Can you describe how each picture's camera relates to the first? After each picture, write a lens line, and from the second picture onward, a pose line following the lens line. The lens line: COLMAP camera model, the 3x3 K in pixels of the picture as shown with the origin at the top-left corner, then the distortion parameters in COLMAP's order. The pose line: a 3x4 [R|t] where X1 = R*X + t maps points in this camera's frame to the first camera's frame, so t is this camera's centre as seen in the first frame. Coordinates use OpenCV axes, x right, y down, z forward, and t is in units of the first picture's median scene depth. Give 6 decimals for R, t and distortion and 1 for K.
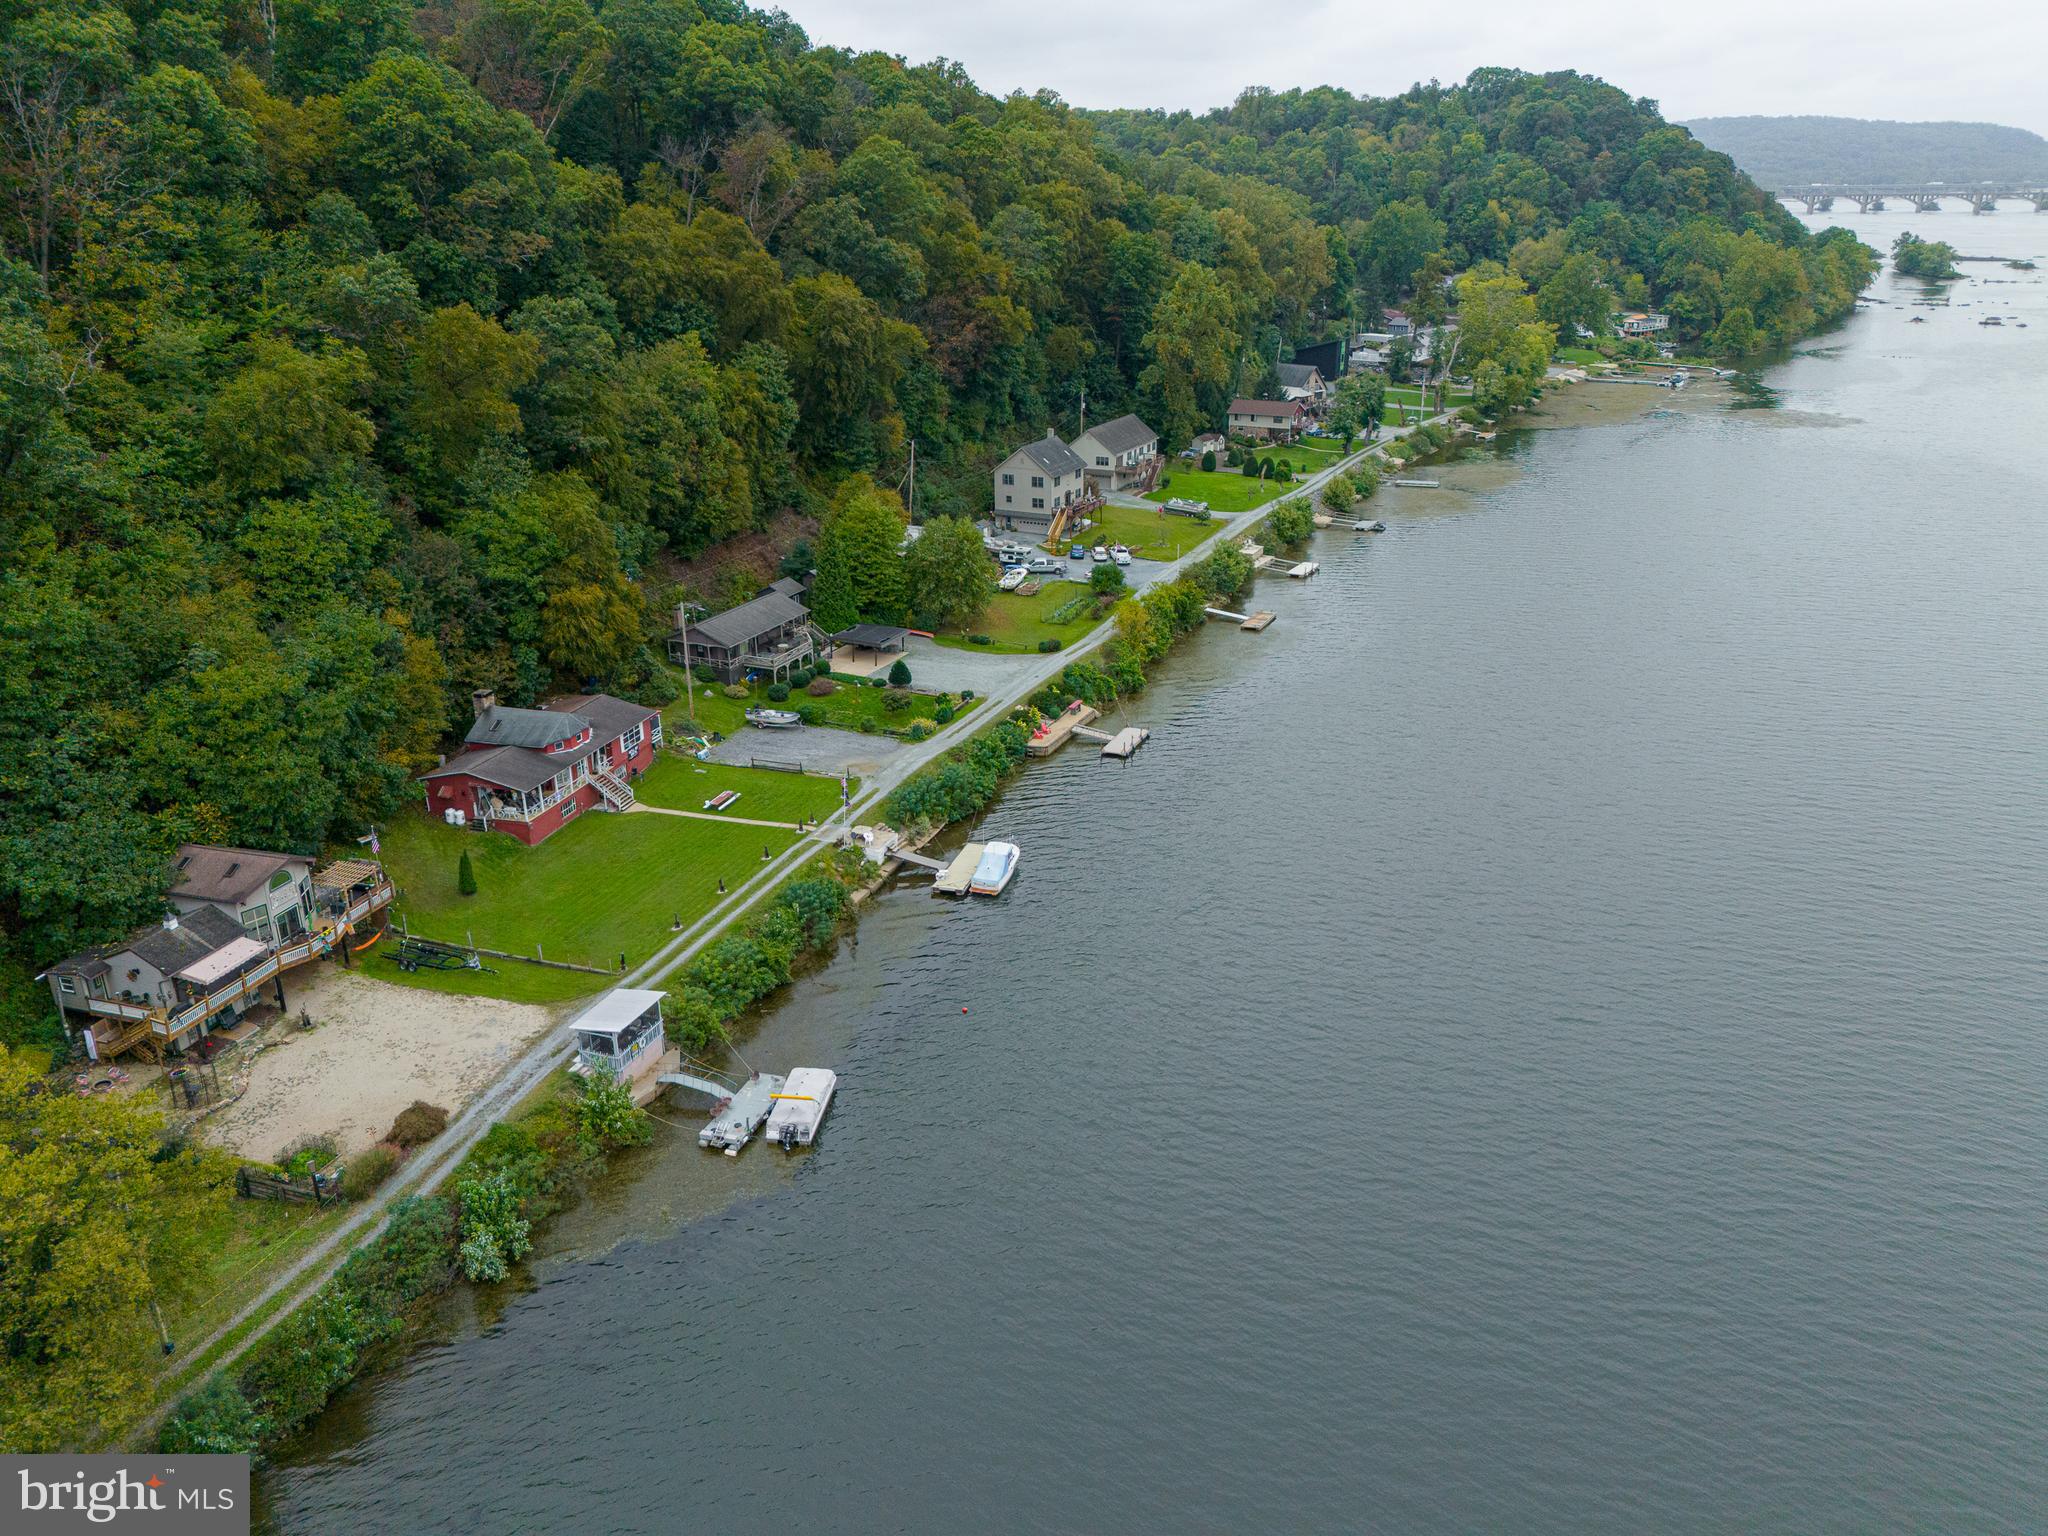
lens RADIAL K [[1511.2, 0, 1030.1], [0, 1511.2, 766.5], [0, 0, 1]] dist [0.071472, -0.066691]
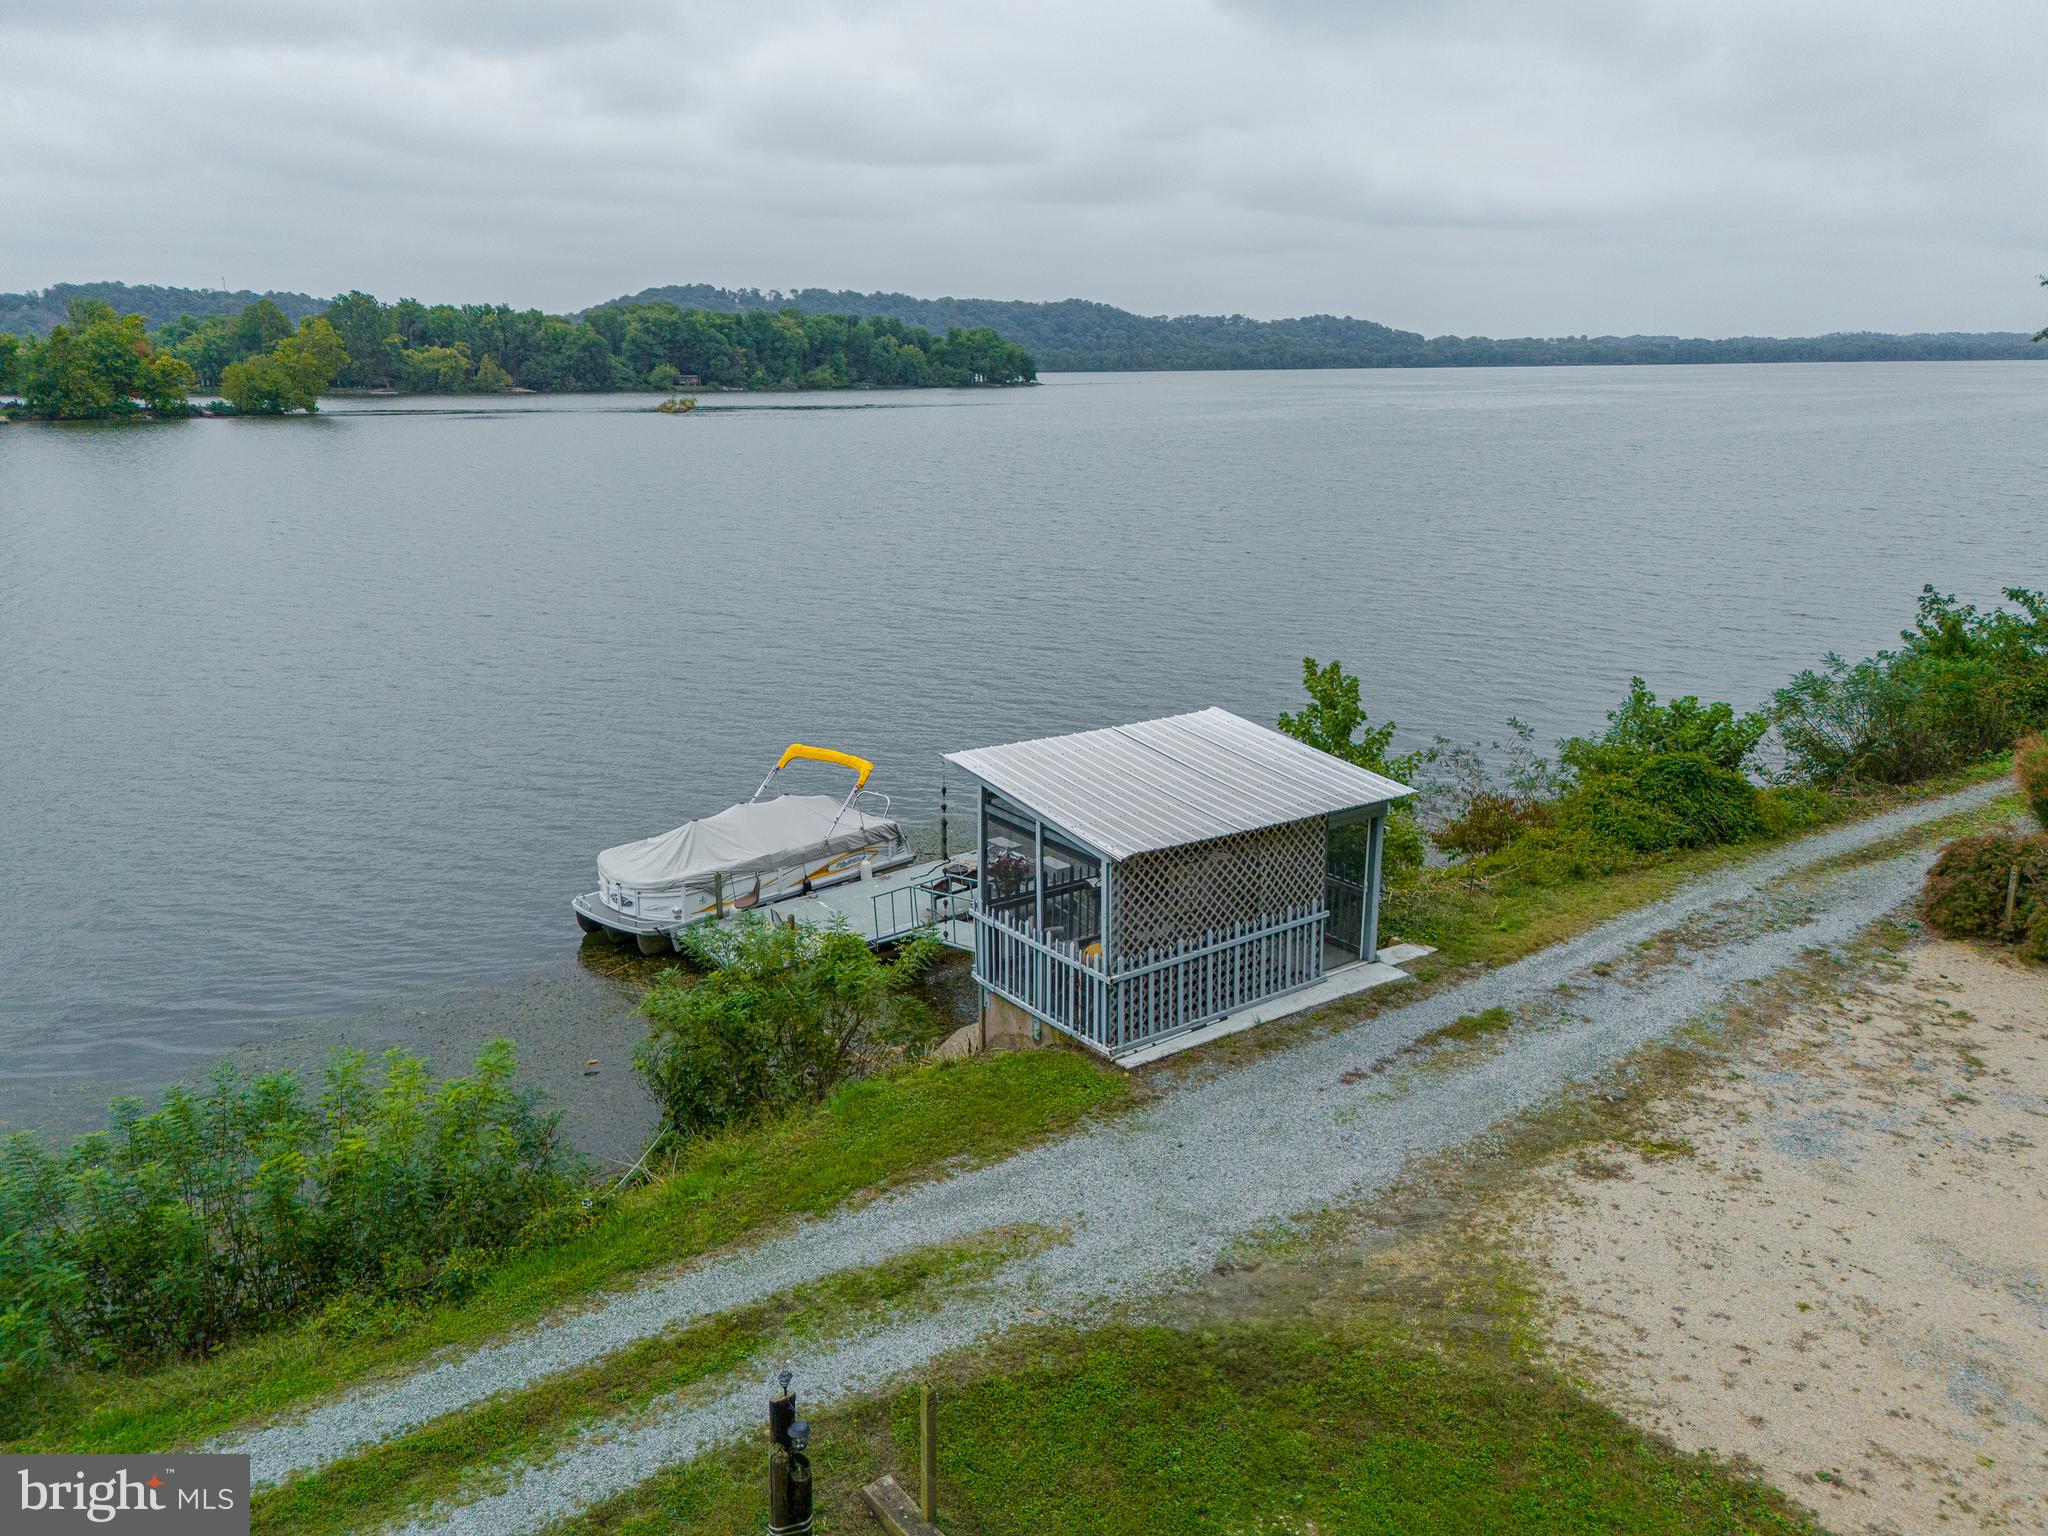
lens RADIAL K [[1511.2, 0, 1030.1], [0, 1511.2, 766.5], [0, 0, 1]] dist [0.071472, -0.066691]
pose [[-0.833629, -0.127112, 0.537499, -0.335653], [0.212449, 0.824493, 0.524478, 0.040813], [-0.509832, 0.551411, -0.660316, 1.053302]]
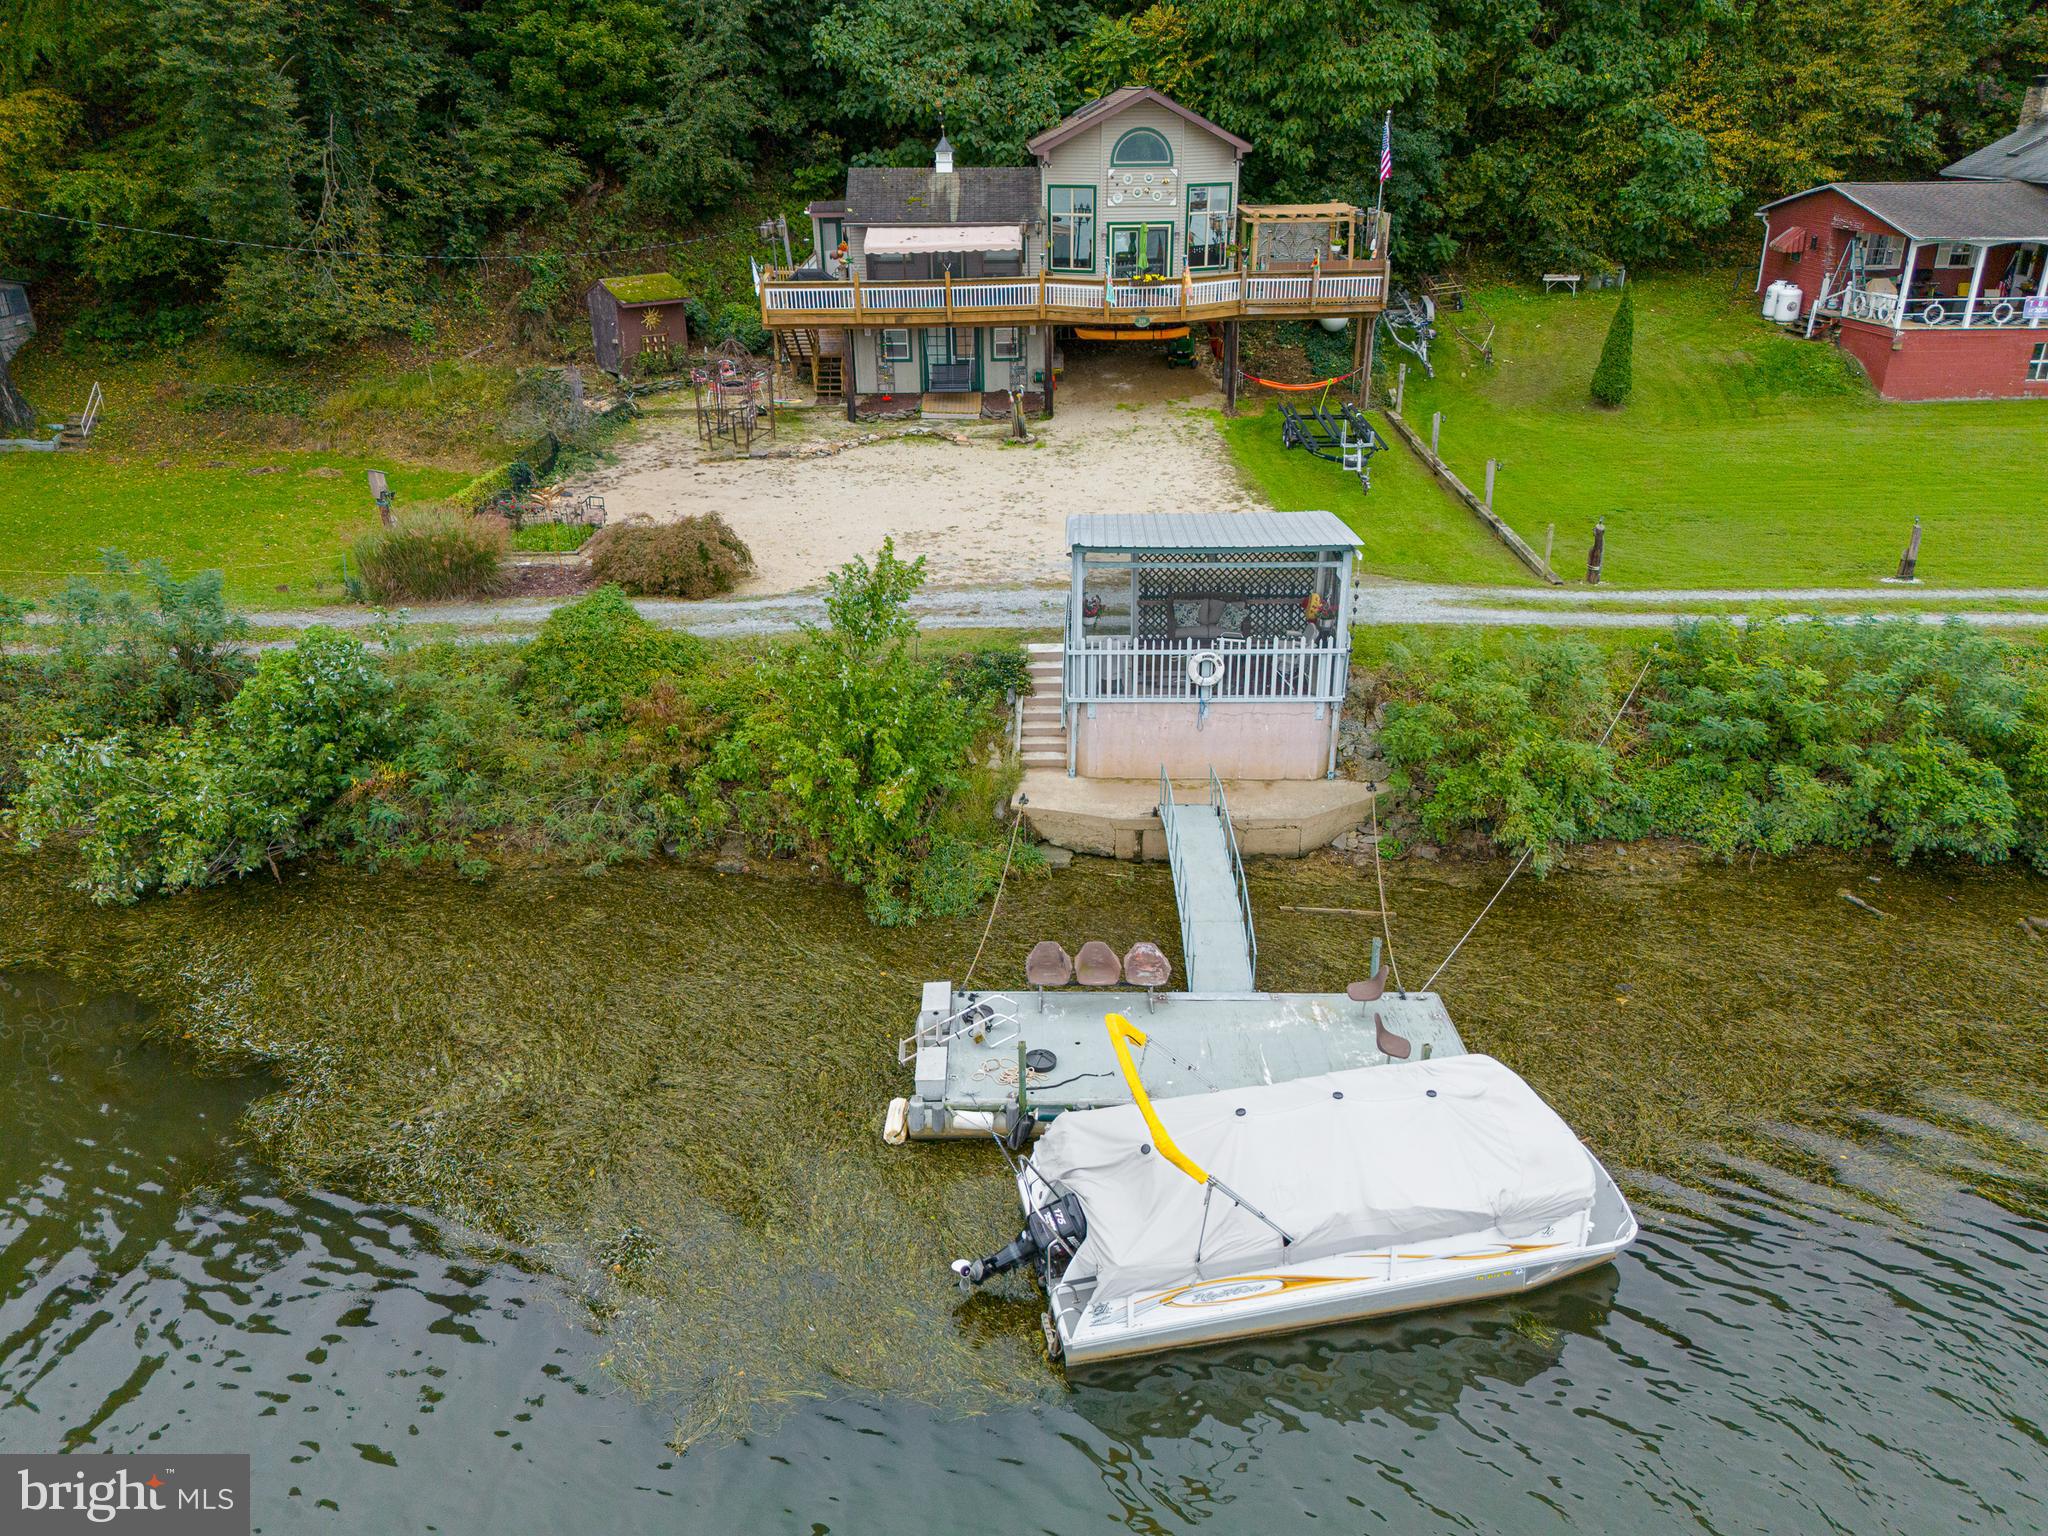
lens RADIAL K [[1511.2, 0, 1030.1], [0, 1511.2, 766.5], [0, 0, 1]] dist [0.071472, -0.066691]
pose [[0.318575, 0.396863, -0.860819, -0.017121], [-0.336473, 0.896342, 0.288716, 0.118123], [0.886169, 0.197664, 0.419086, 0.789033]]
